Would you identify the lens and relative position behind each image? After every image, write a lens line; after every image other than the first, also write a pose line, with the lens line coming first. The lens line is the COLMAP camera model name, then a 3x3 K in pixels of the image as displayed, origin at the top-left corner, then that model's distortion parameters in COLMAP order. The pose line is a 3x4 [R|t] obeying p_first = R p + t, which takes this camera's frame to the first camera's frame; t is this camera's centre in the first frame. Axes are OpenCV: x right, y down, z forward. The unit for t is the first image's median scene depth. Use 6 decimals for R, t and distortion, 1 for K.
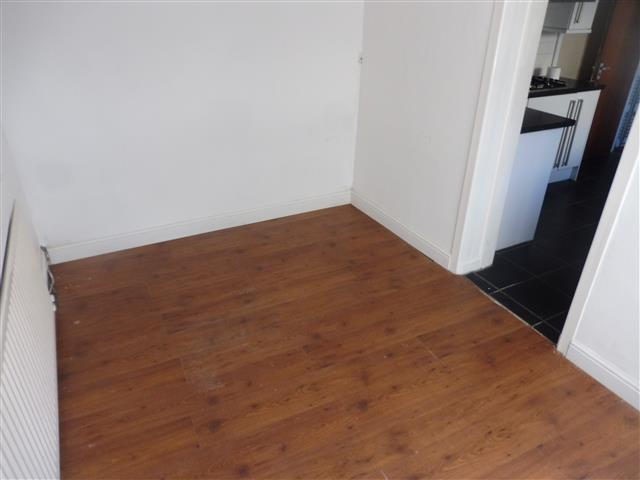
lens RADIAL K [[465.2, 0, 321.2], [0, 465.2, 240.3], [0, 0, 1]] dist [-0.016869, -0.033065]
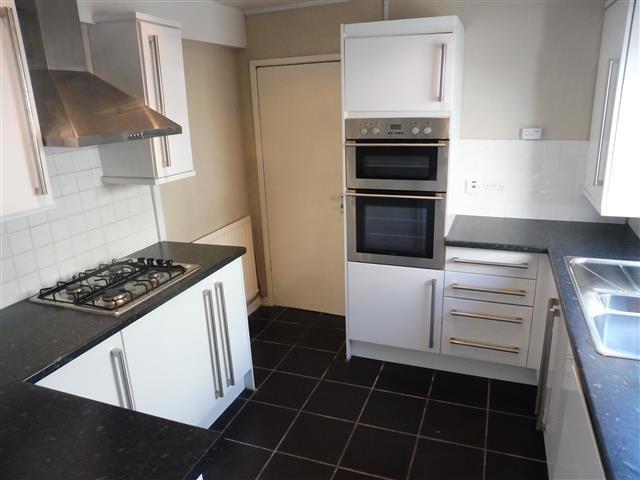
lens RADIAL K [[465.2, 0, 325.3], [0, 465.2, 241.8], [0, 0, 1]] dist [-0.016869, -0.033065]
pose [[0.733838, -0.230066, 0.639181, 0.300032], [0.370496, 0.924196, -0.092710, -0.251356], [-0.569399, 0.304848, 0.763448, 0.454430]]
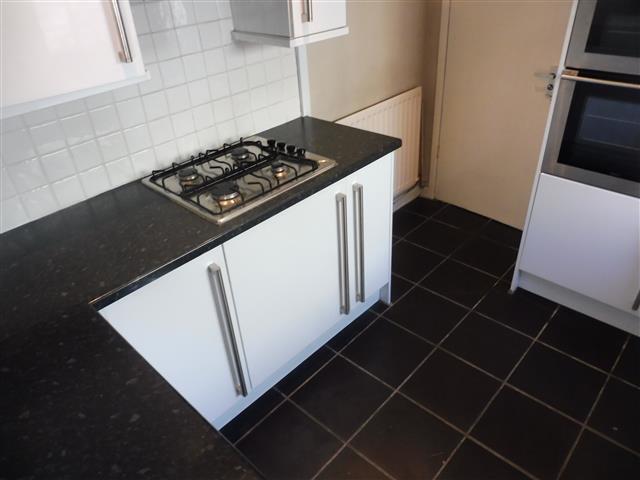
lens RADIAL K [[465.2, 0, 320.2], [0, 465.2, 239.8], [0, 0, 1]] dist [-0.016869, -0.033065]
pose [[0.938381, -0.234755, 0.253635, 0.402054], [0.219771, 0.971727, 0.086301, -0.304463], [-0.266724, -0.025241, 0.963442, 0.564012]]
